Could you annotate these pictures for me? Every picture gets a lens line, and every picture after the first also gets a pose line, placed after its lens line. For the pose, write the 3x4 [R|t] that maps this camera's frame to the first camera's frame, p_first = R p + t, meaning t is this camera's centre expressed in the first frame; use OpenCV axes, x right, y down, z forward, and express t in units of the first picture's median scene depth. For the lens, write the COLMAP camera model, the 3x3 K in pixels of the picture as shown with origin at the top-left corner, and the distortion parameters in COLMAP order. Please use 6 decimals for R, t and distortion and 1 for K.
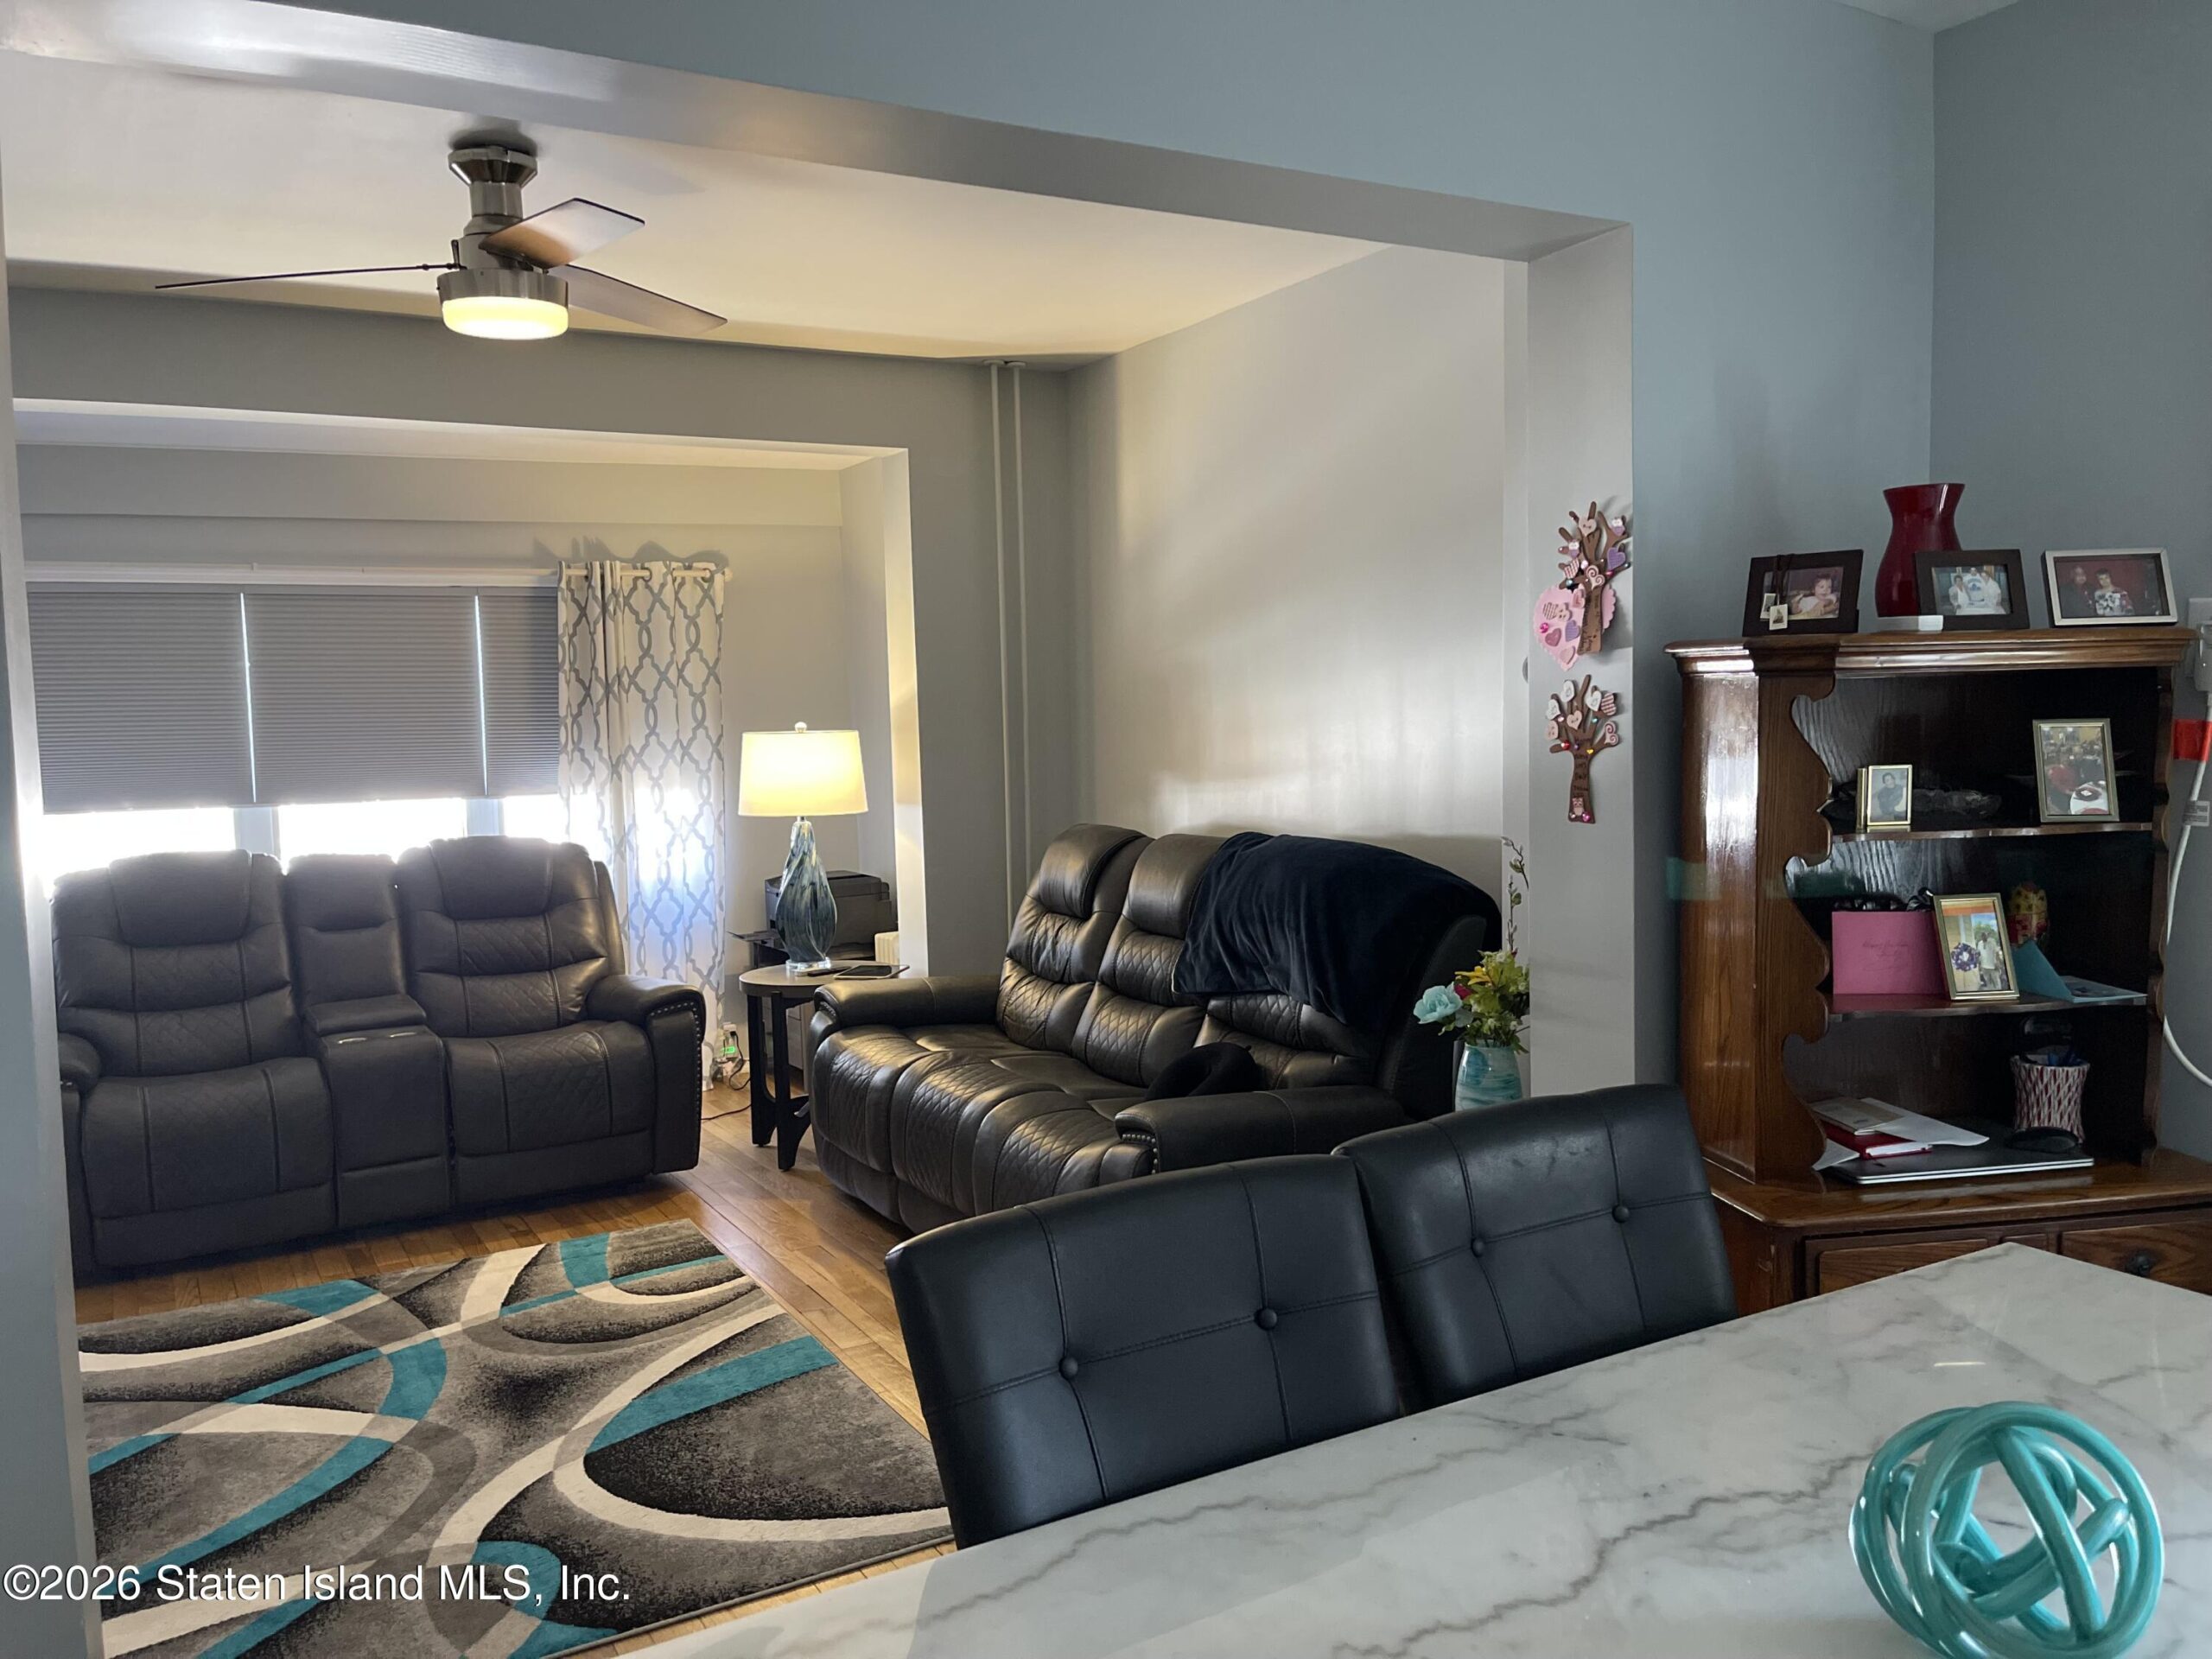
lens RADIAL K [[1688.4, 0, 1110.0], [0, 1688.4, 834.5], [0, 0, 1]] dist [0.061353, -0.094753]
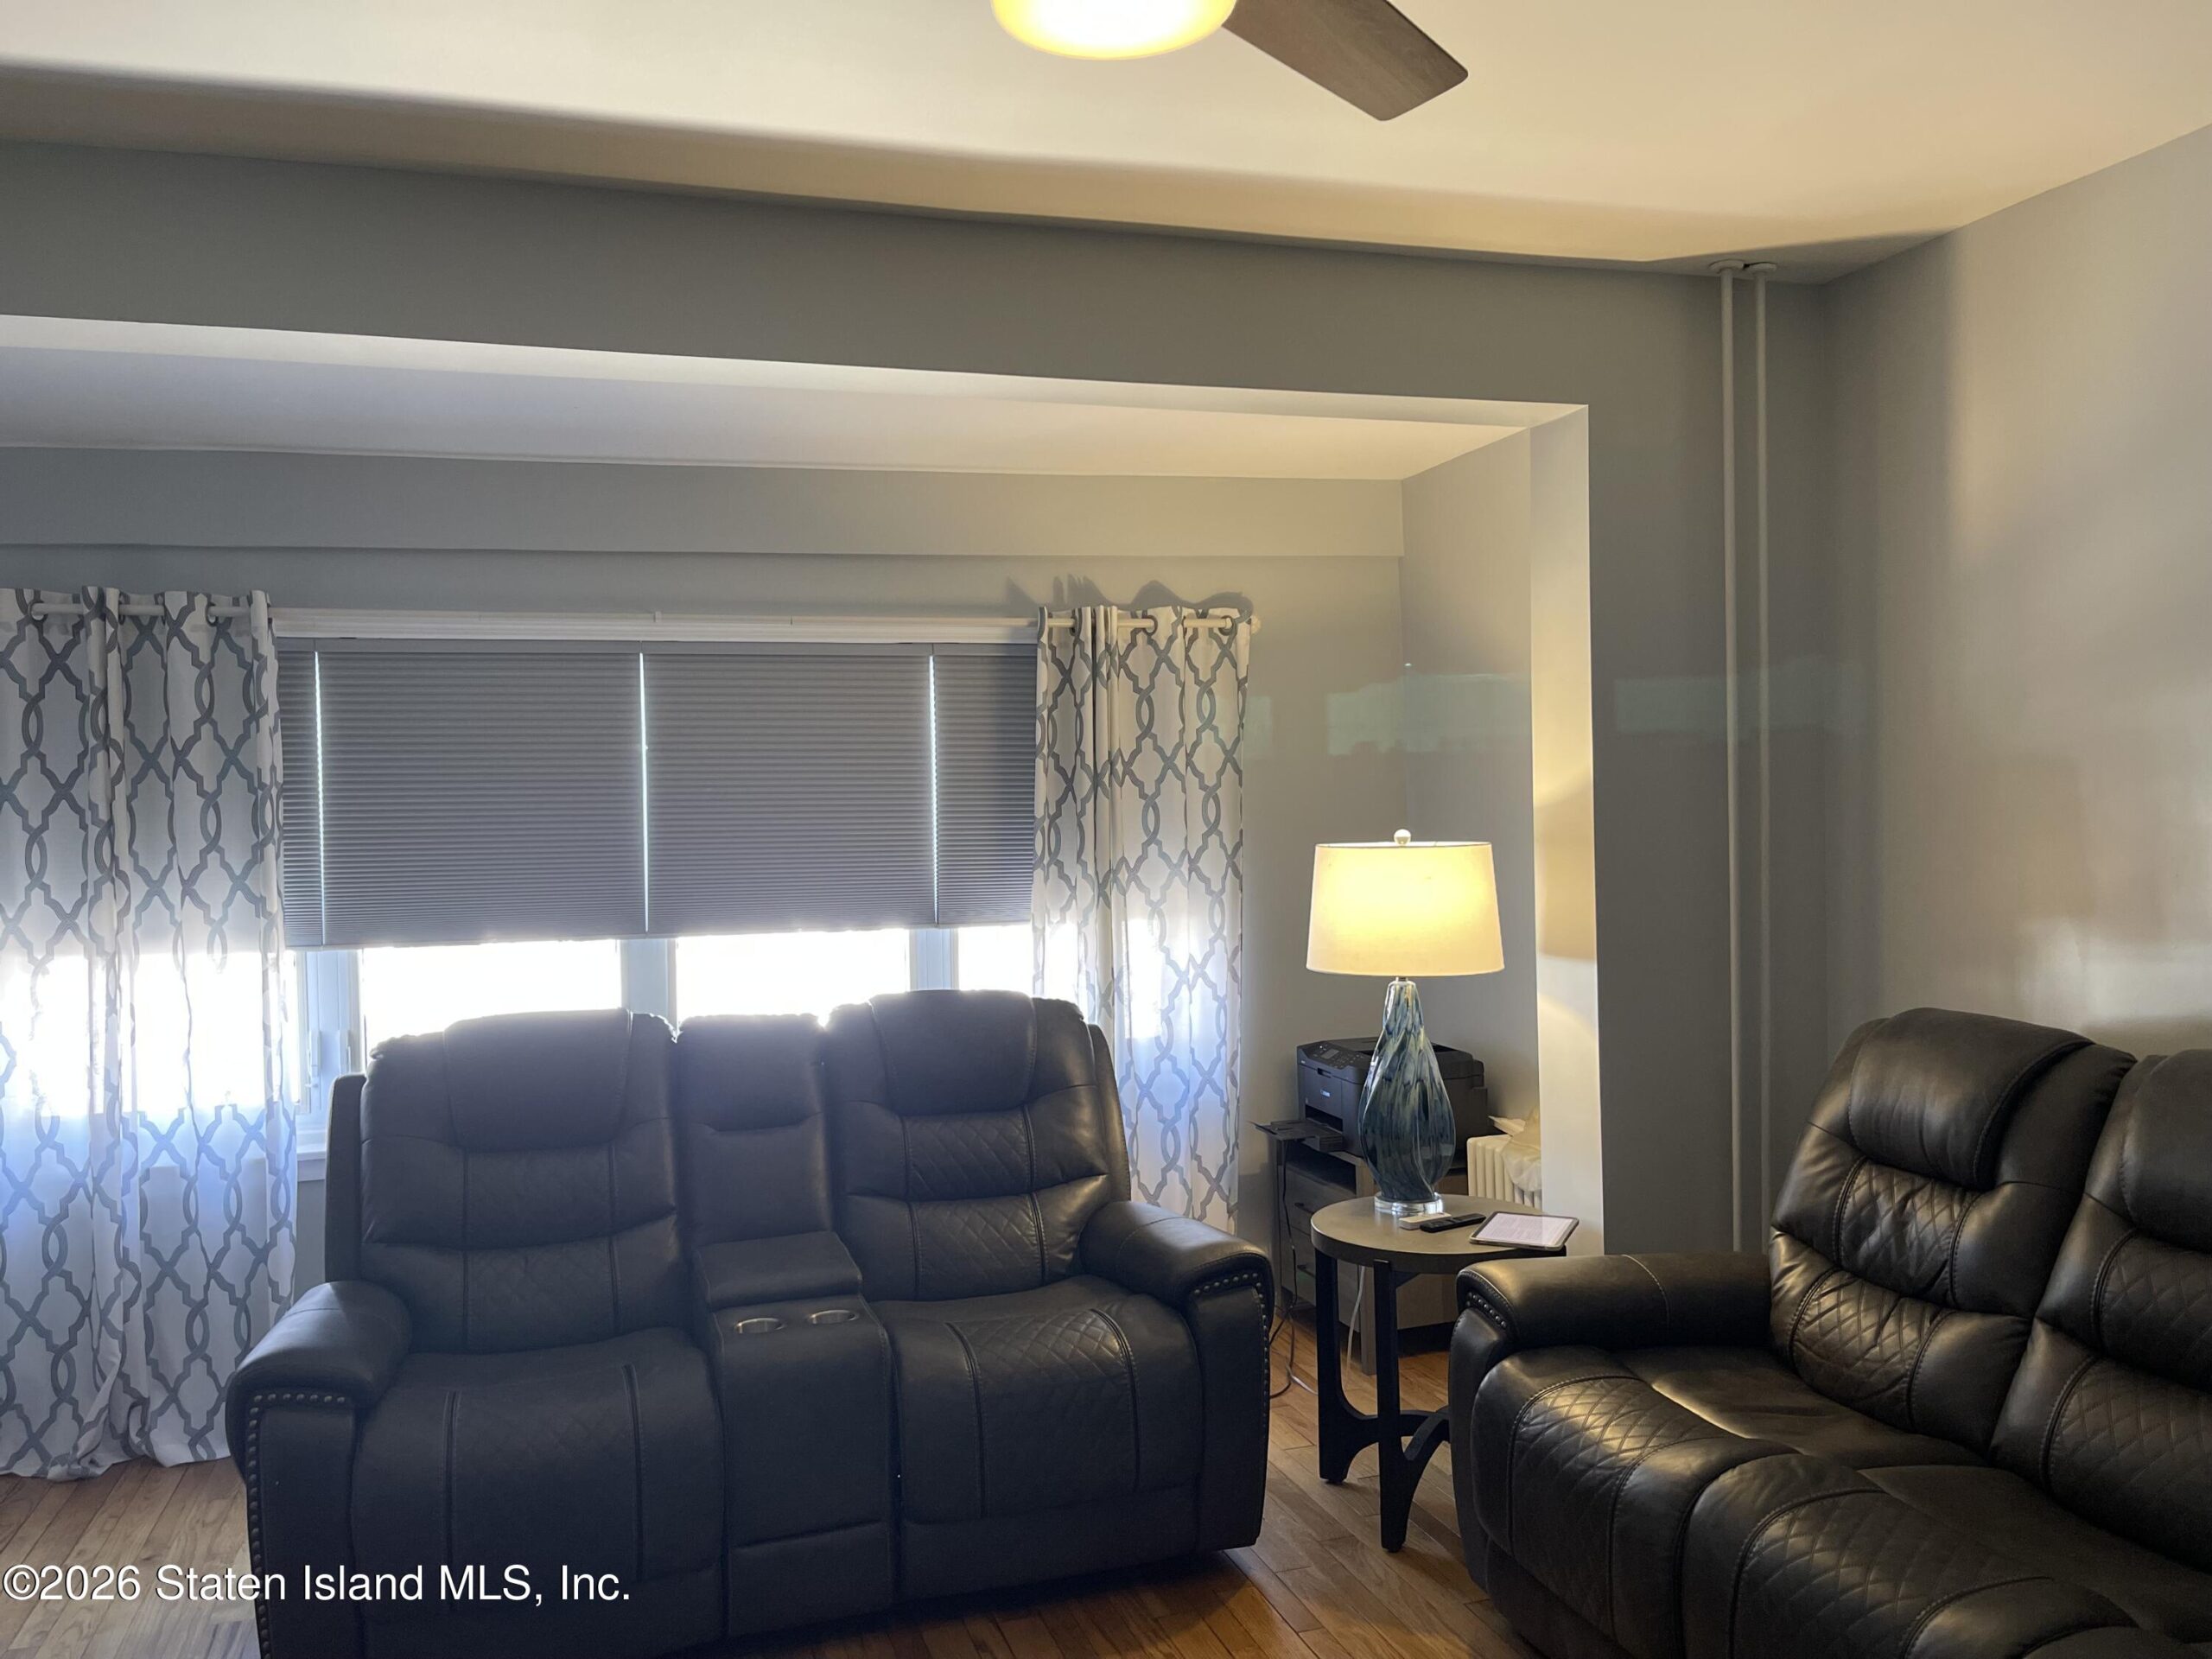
lens RADIAL K [[1688.4, 0, 1105.8], [0, 1688.4, 819.3], [0, 0, 1]] dist [0.061353, -0.094753]
pose [[0.975719, 0.006036, -0.218941, -0.150409], [-0.020035, 0.997889, -0.061778, -0.027400], [0.218106, 0.064664, 0.973780, 0.332718]]
